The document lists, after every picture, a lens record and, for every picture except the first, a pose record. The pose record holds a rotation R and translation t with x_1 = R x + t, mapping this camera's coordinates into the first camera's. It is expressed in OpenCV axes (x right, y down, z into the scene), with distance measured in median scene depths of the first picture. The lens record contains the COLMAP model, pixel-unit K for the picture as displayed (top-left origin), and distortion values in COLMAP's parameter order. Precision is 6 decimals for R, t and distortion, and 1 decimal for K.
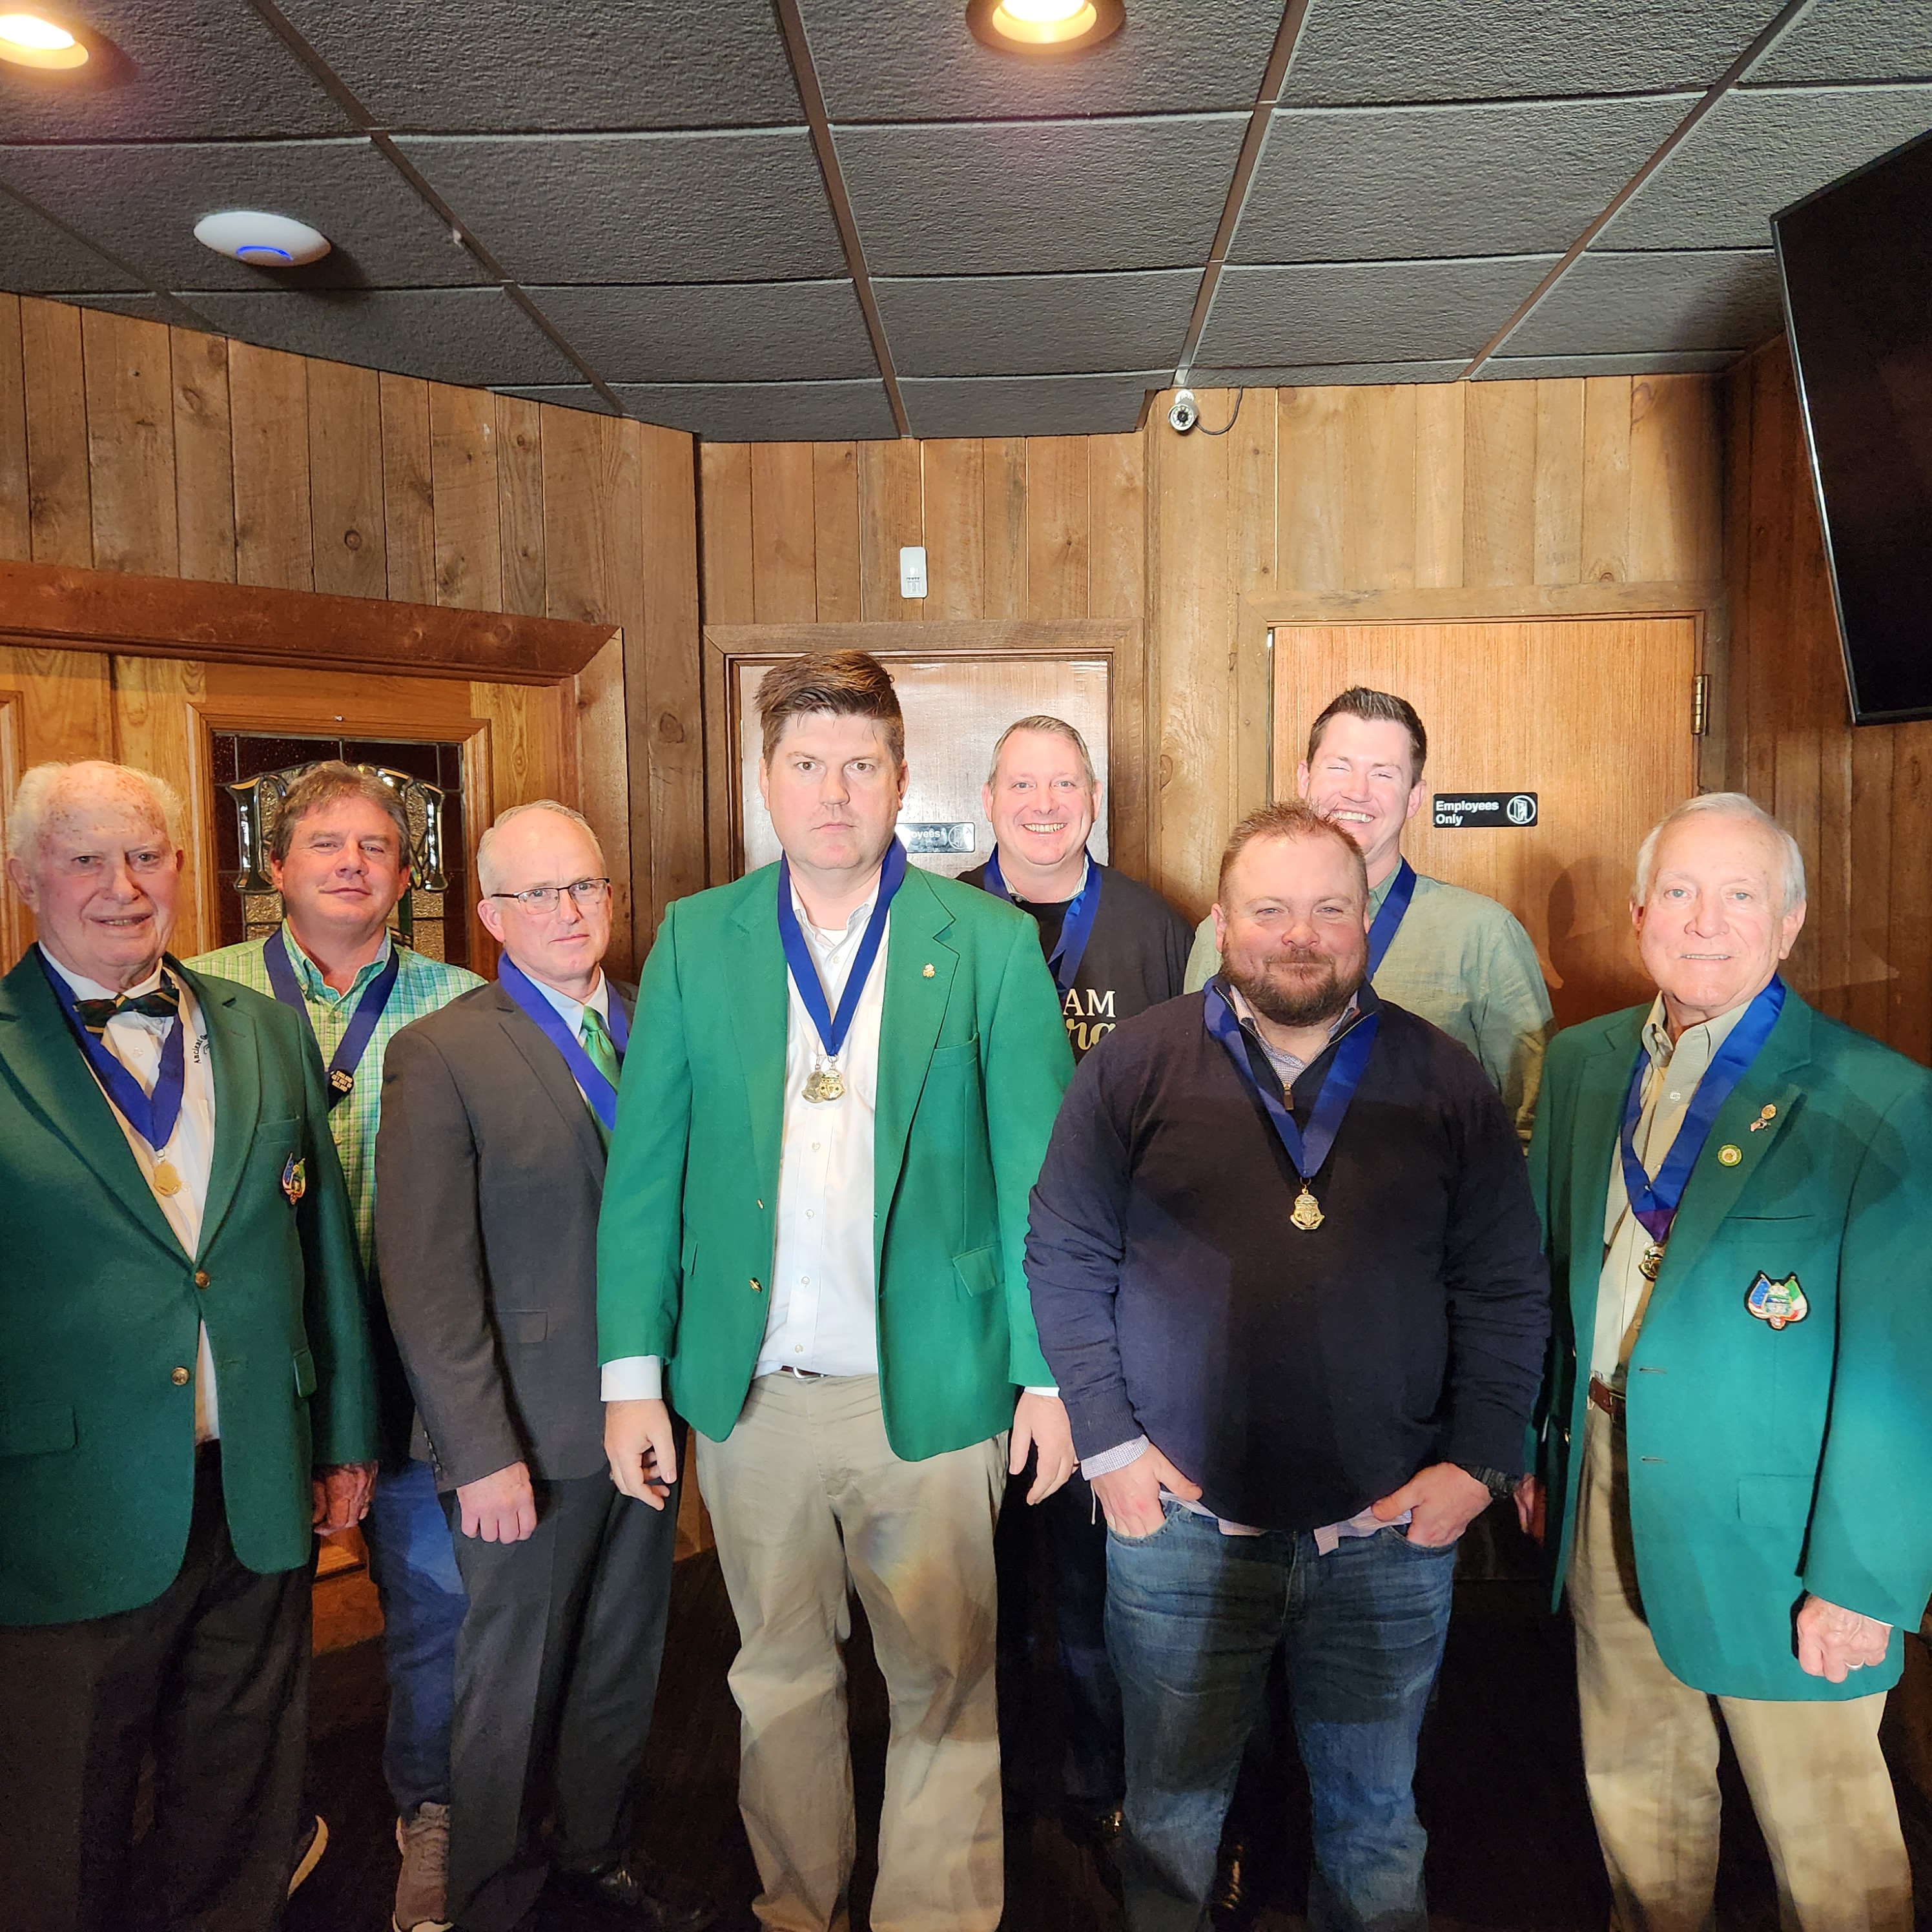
lens RADIAL K [[1837.8, 0, 969.7], [0, 1837.8, 967.1], [0, 0, 1]] dist [0.078143, -0.015868]
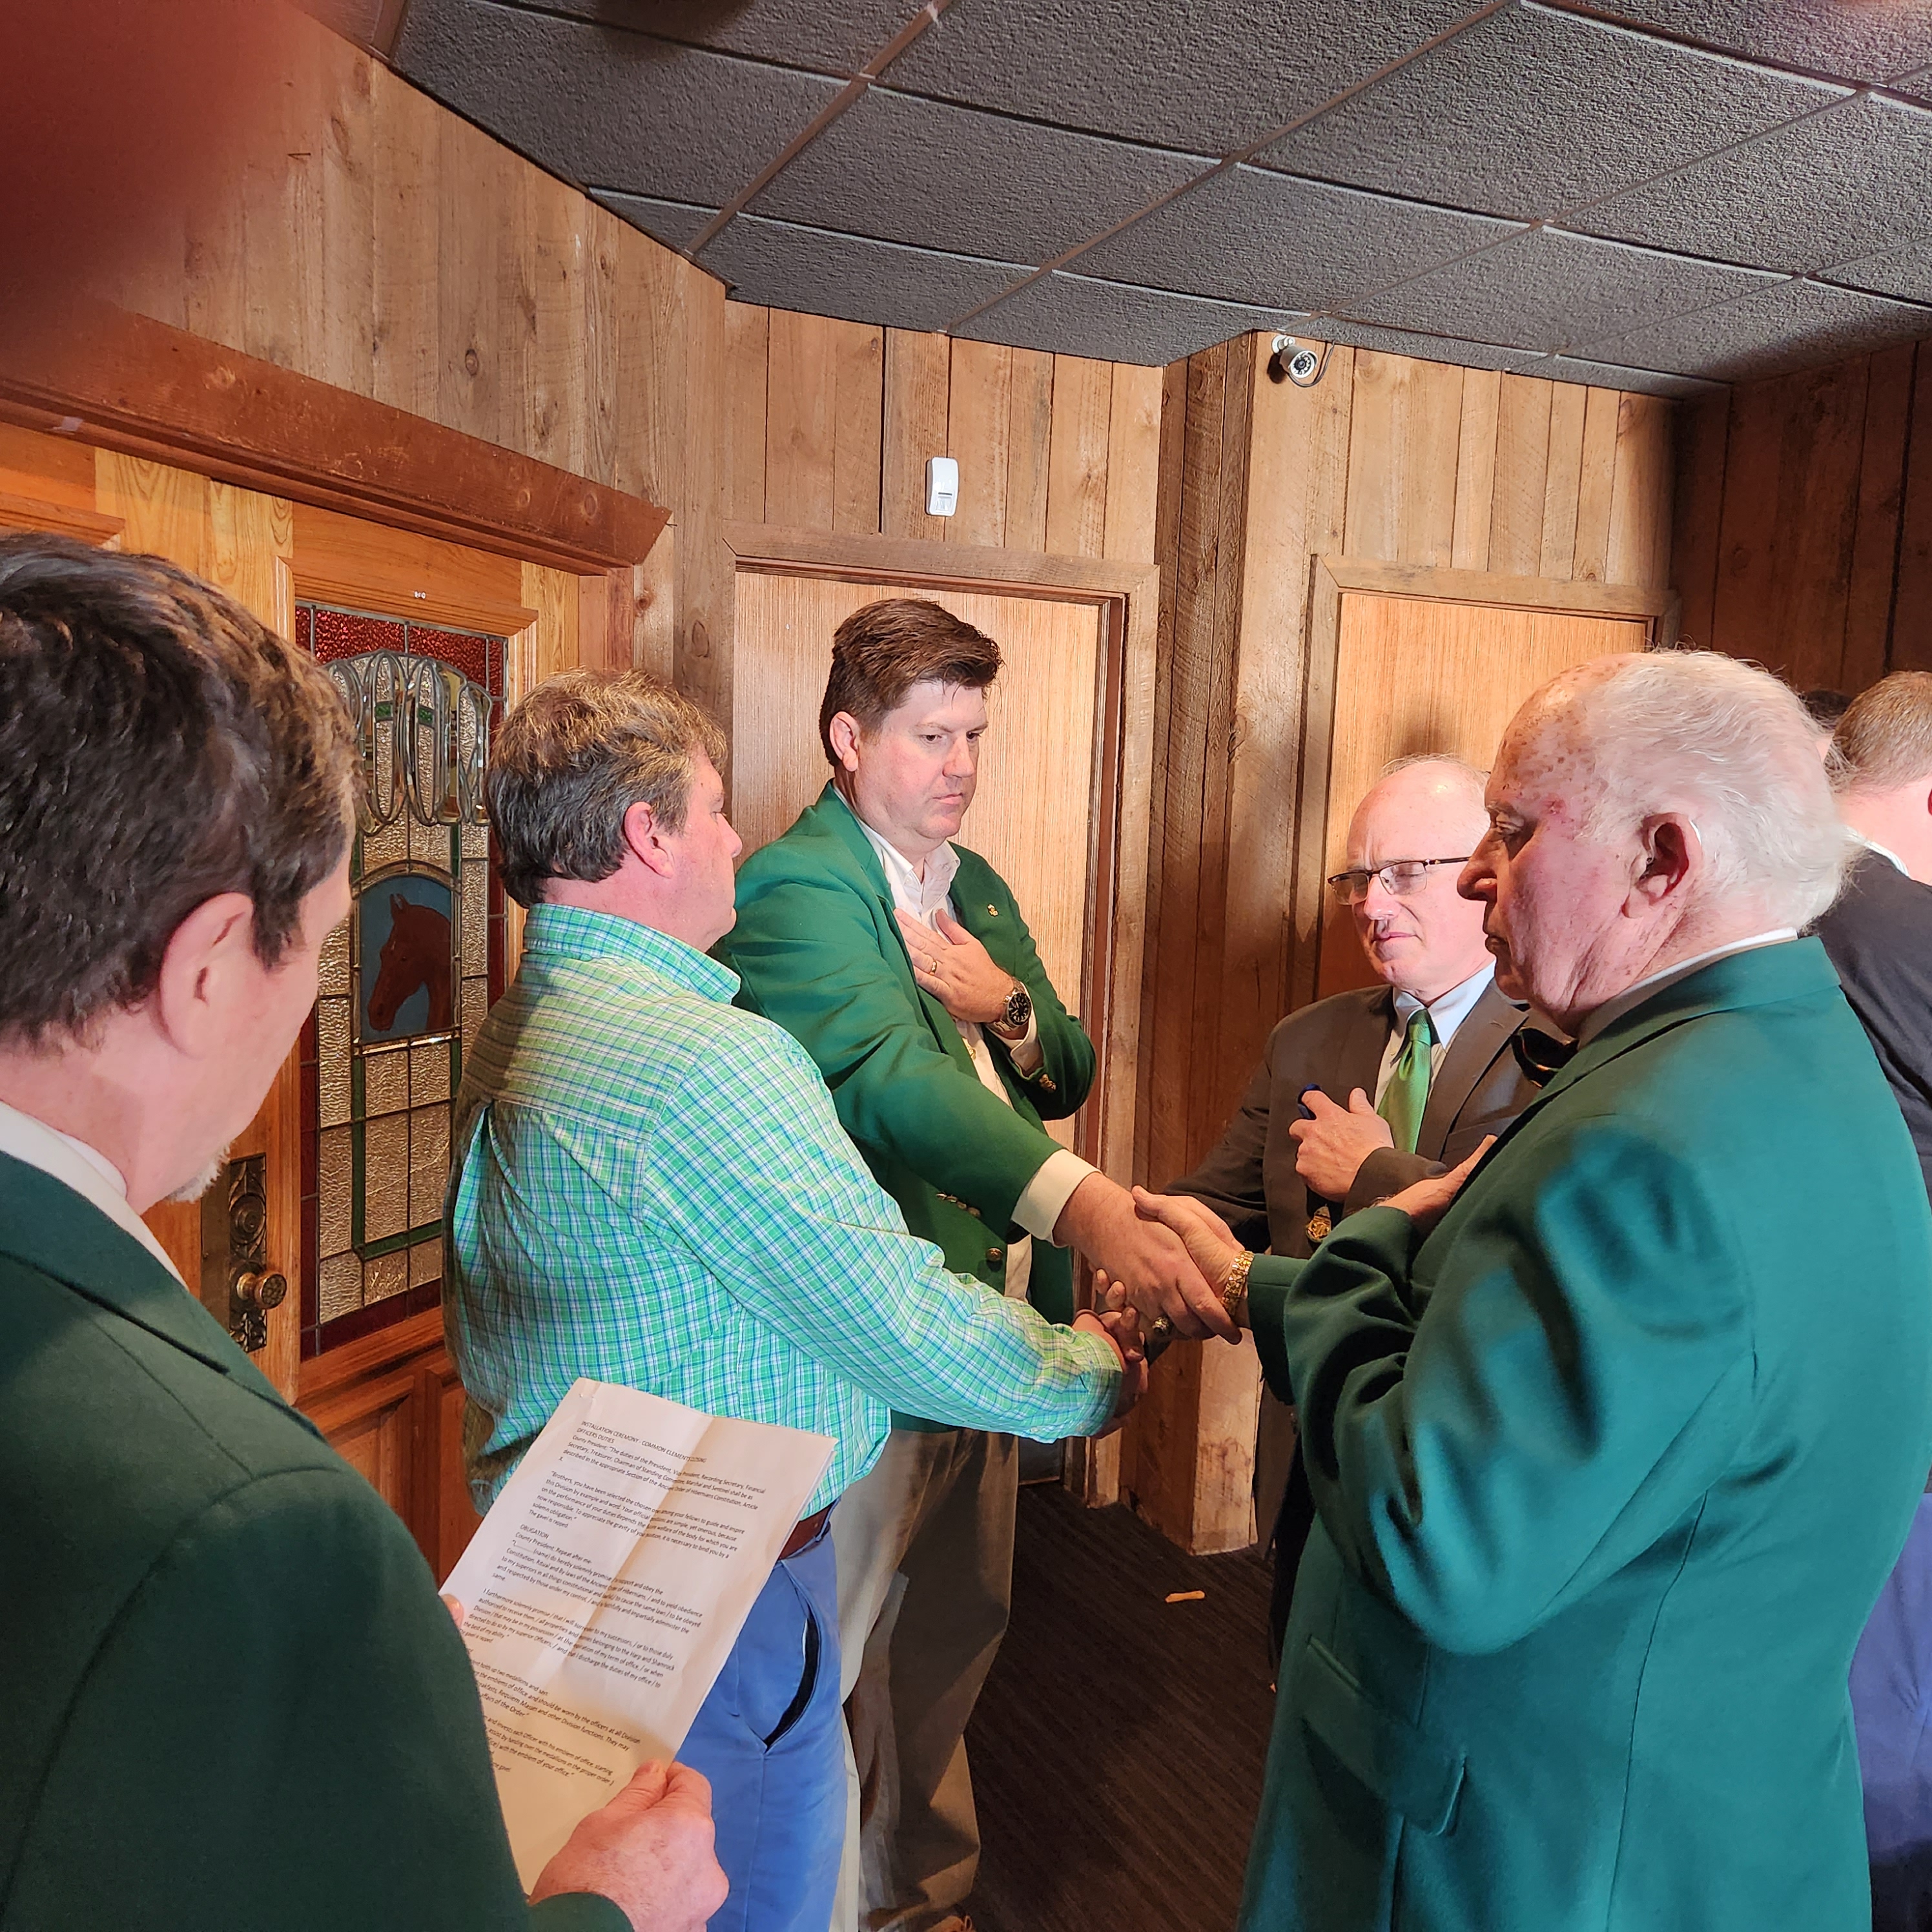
lens RADIAL K [[1837.8, 0, 969.7], [0, 1837.8, 967.1], [0, 0, 1]] dist [0.078143, -0.015868]
pose [[0.885916, 0.005407, 0.463815, -0.469910], [-0.021614, 0.999327, 0.029635, -0.008758], [-0.463343, -0.036279, 0.885436, 0.208253]]
